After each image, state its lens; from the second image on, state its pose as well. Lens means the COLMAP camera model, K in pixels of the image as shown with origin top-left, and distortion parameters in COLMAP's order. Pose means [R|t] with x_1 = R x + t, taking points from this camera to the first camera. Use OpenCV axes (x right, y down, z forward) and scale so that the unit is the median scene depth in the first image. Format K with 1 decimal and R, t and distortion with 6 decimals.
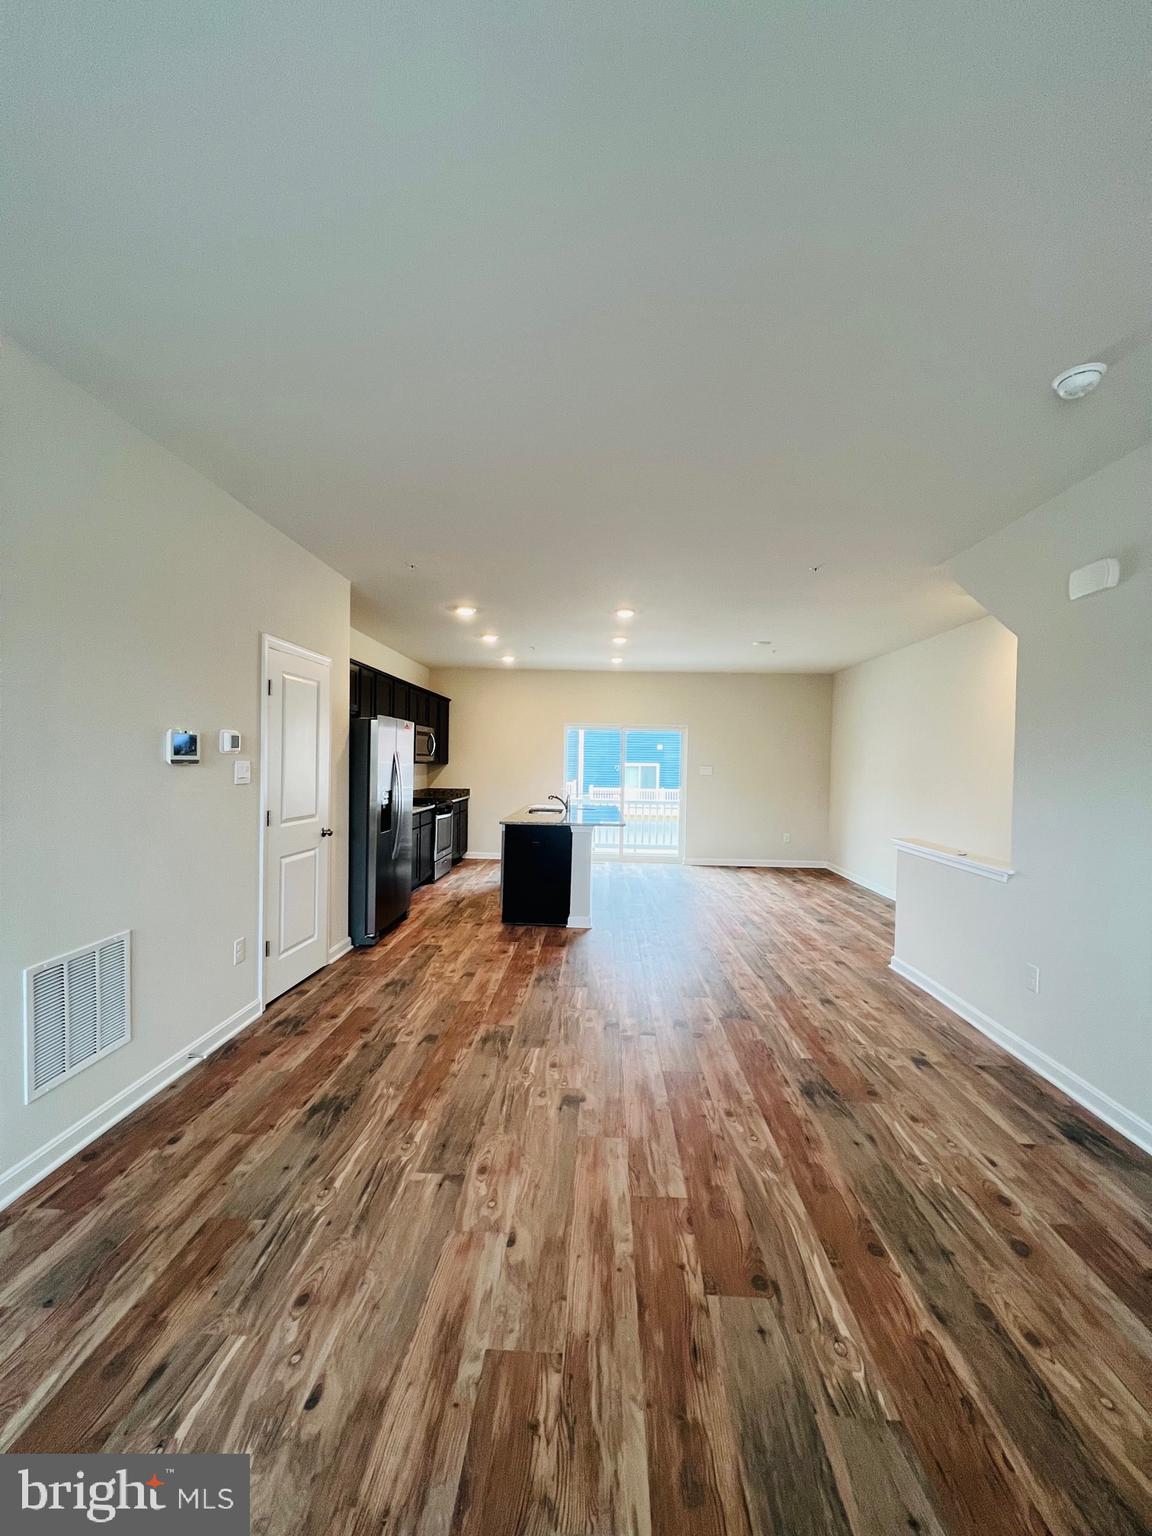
lens RADIAL K [[611.0, 0, 574.7], [0, 611.0, 779.4], [0, 0, 1]] dist [-0.000103, 0.000147]
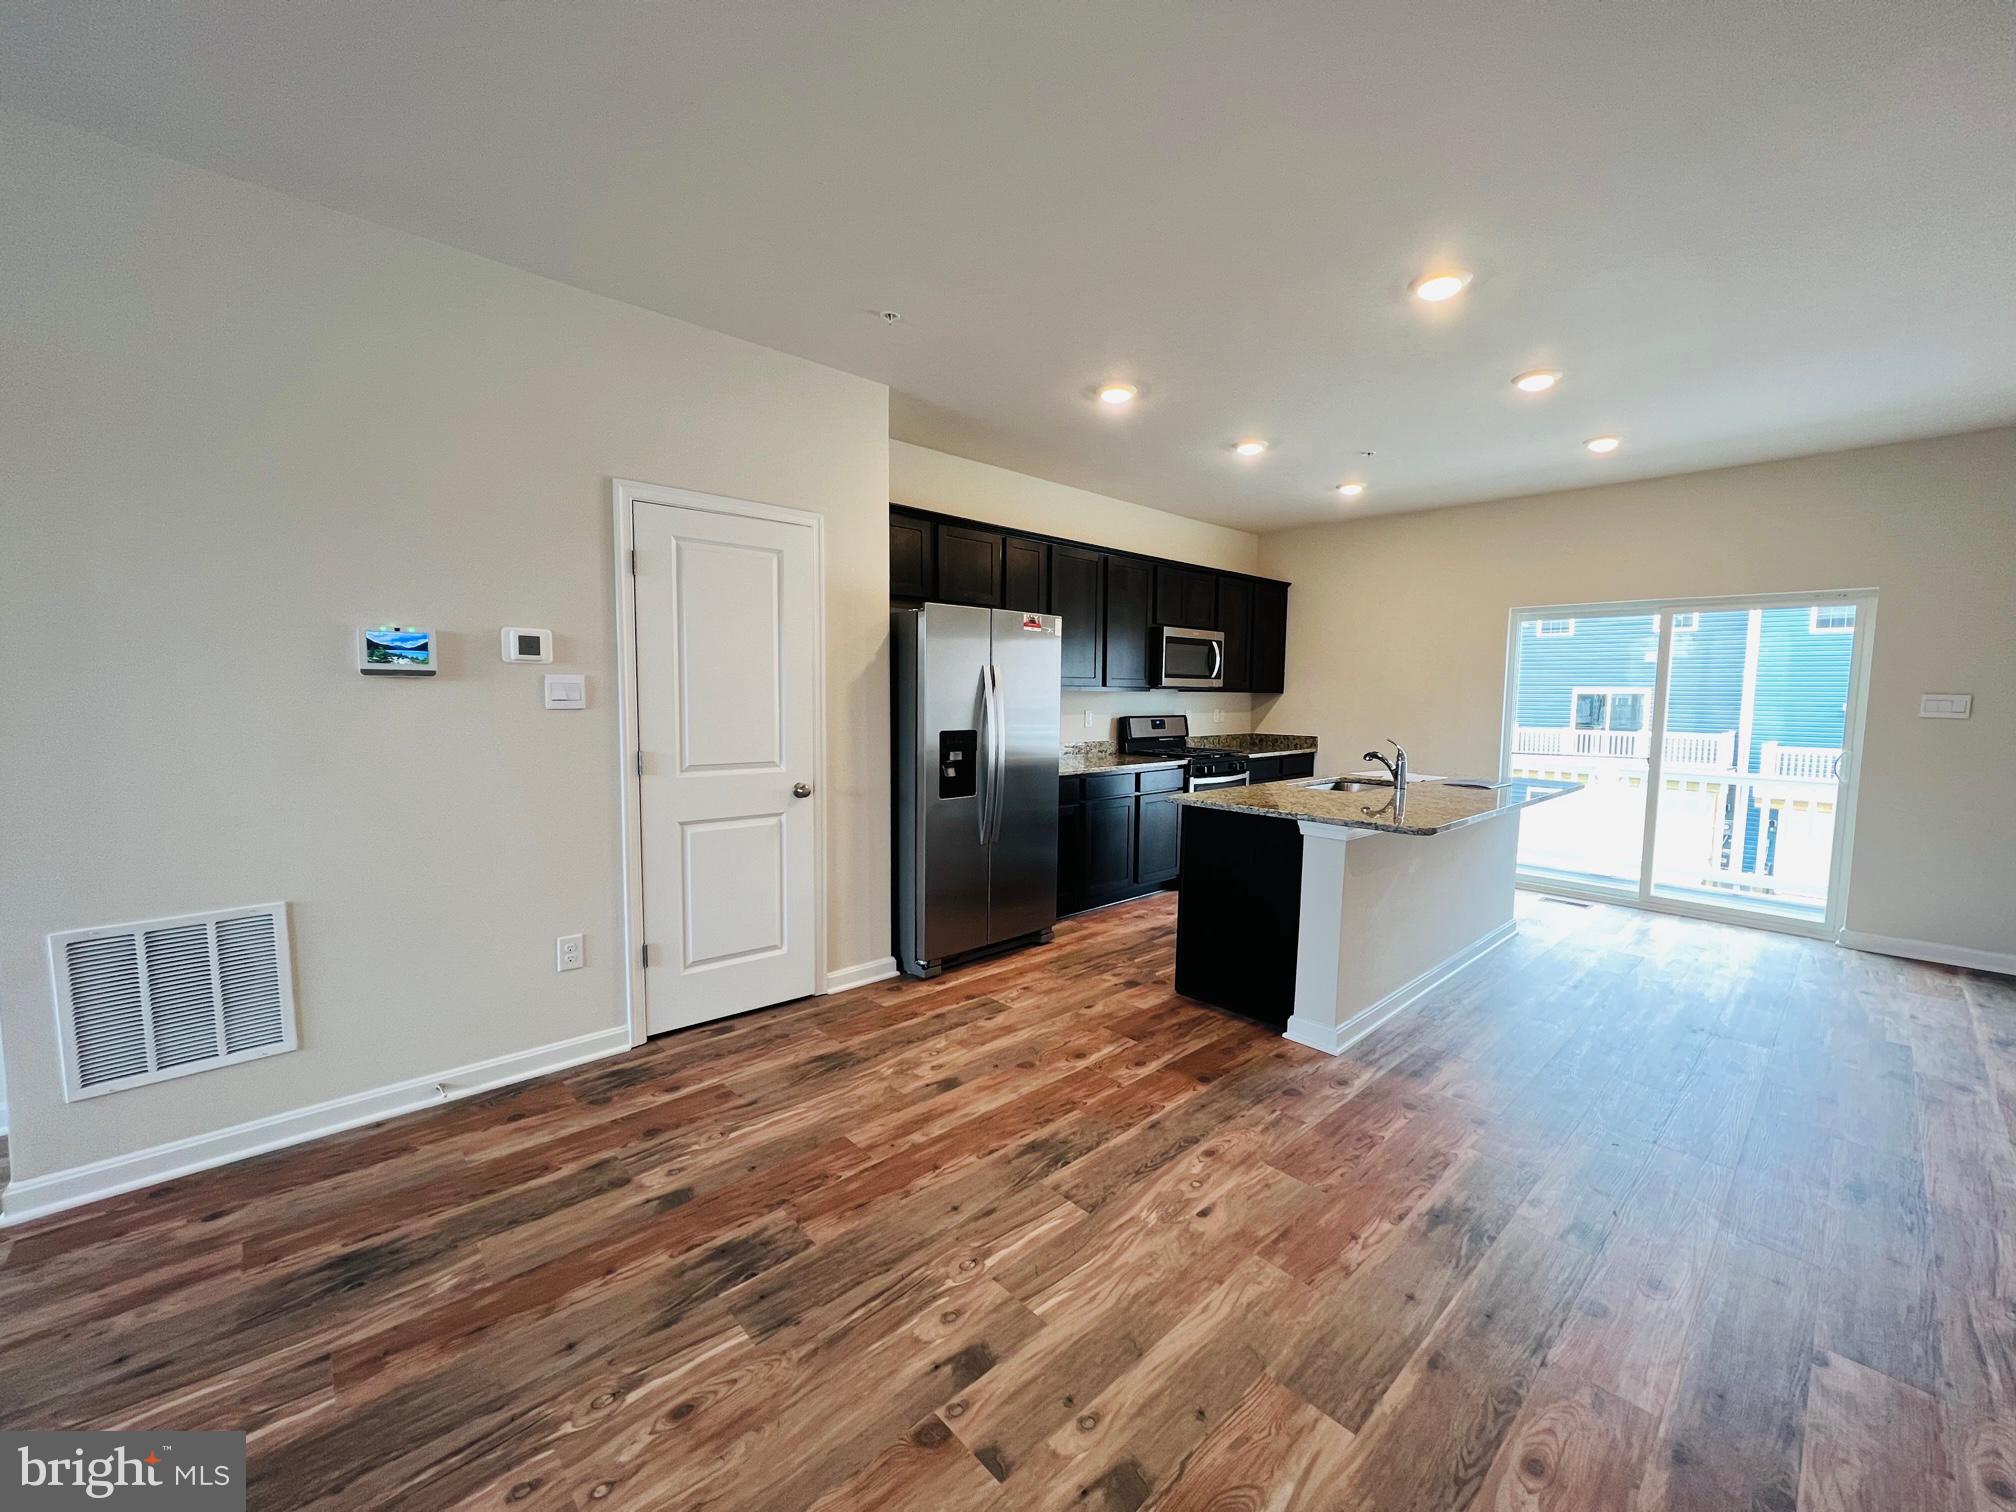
lens RADIAL K [[801.9, 0, 1010.4], [0, 801.9, 755.6], [0, 0, 1]] dist [-0.000103, 0.000147]
pose [[0.711518, 0.048059, -0.701023, 0.337449], [-0.019467, 0.998624, 0.048703, 0.005117], [0.702399, -0.021006, 0.711474, 0.565644]]
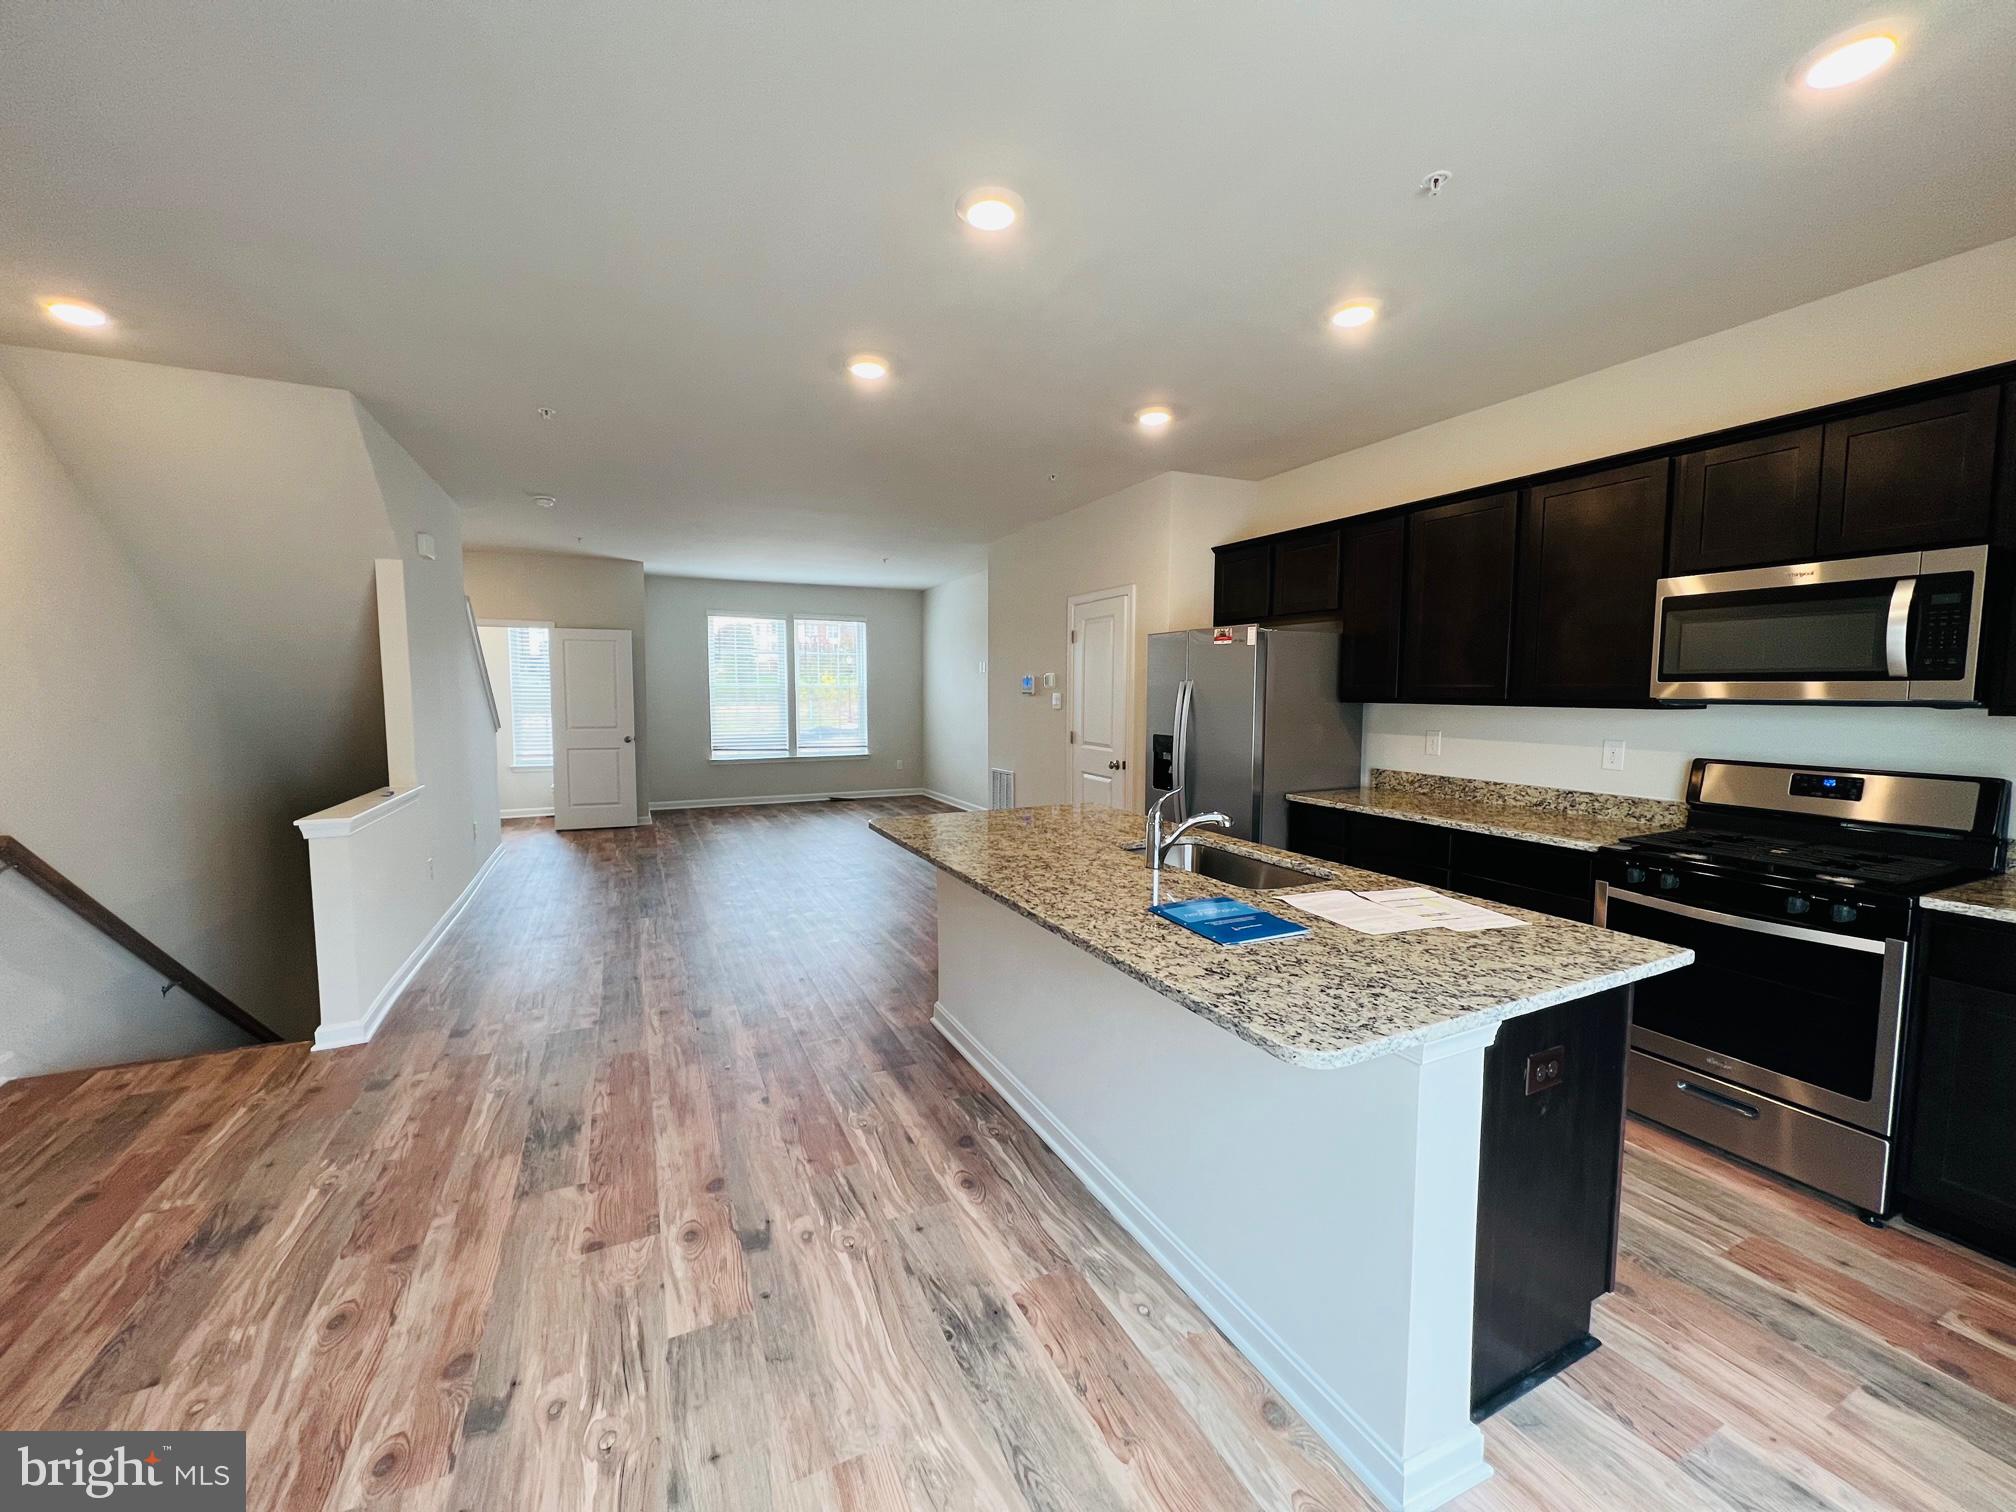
lens RADIAL K [[801.9, 0, 1010.7], [0, 801.9, 753.6], [0, 0, 1]] dist [-0.000103, 0.000147]
pose [[-0.881583, 0.019757, -0.471615, 0.366528], [-0.030603, 0.994629, 0.098873, -0.057302], [0.471035, 0.101597, -0.876244, 2.097141]]
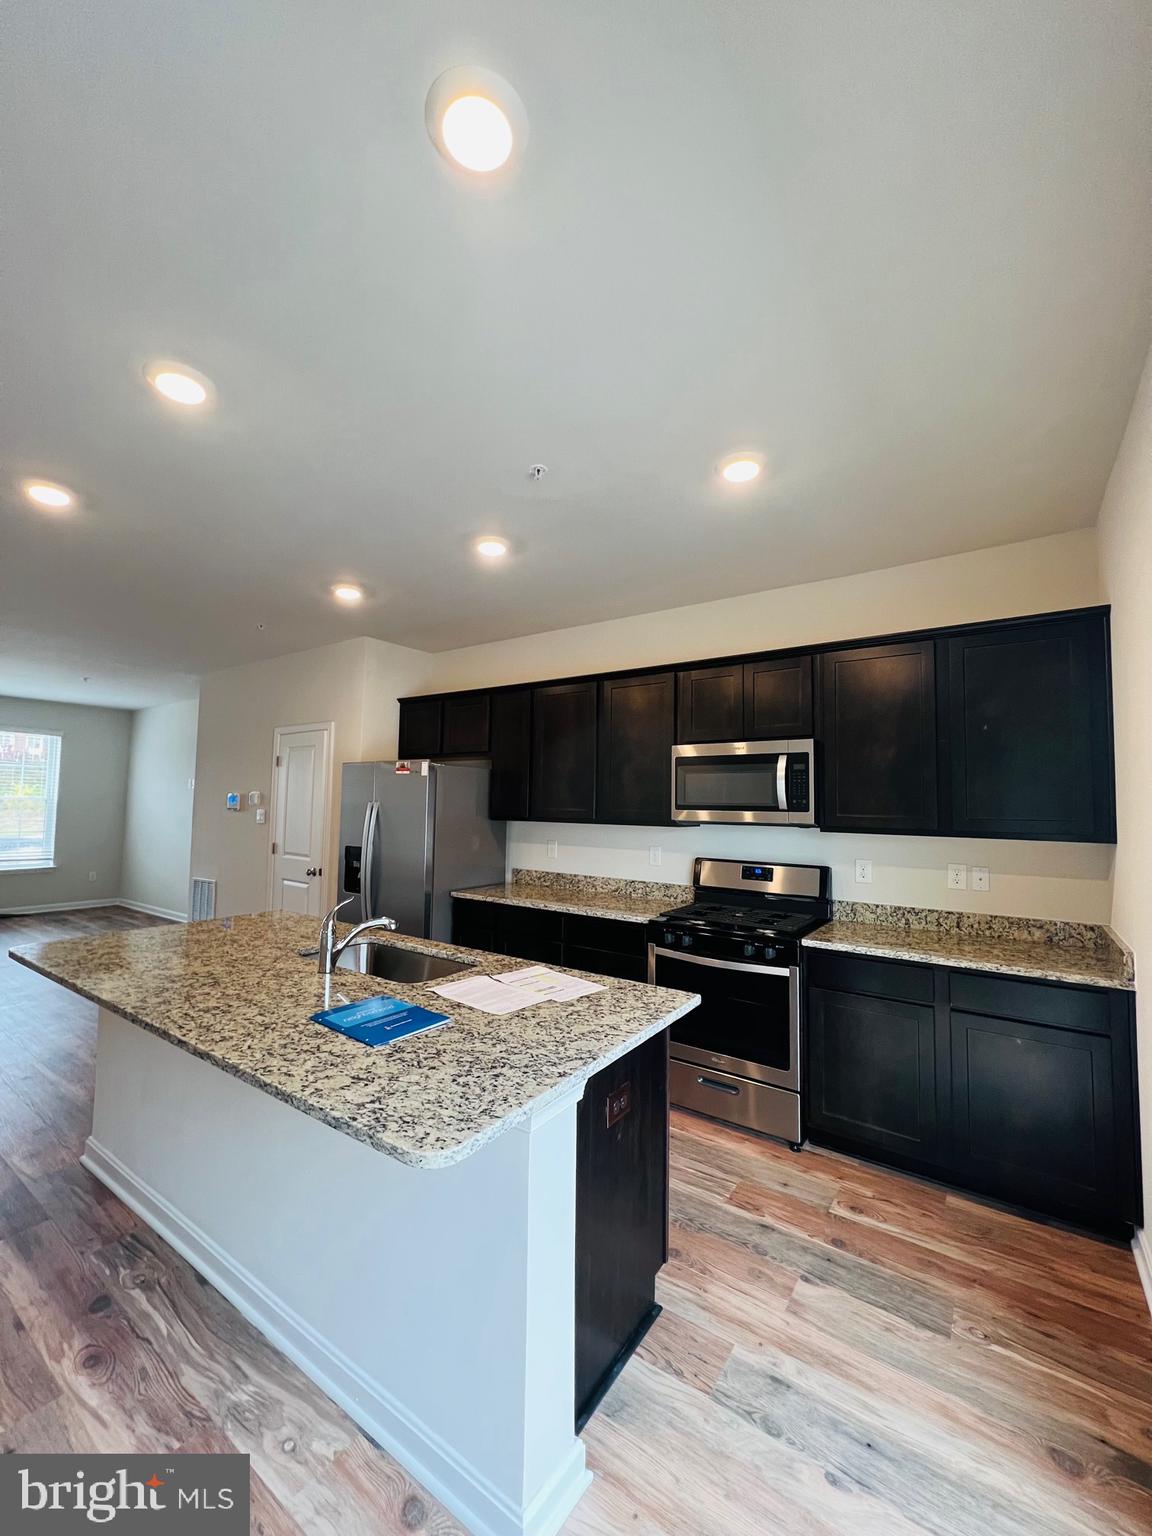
lens RADIAL K [[611.0, 0, 575.8], [0, 611.0, 768.0], [0, 0, 1]] dist [-0.000103, 0.000147]
pose [[-0.537926, -0.079241, -0.839259, 0.321076], [-0.050481, 0.996814, -0.061760, -0.066033], [0.841479, 0.009145, -0.540212, 2.082156]]
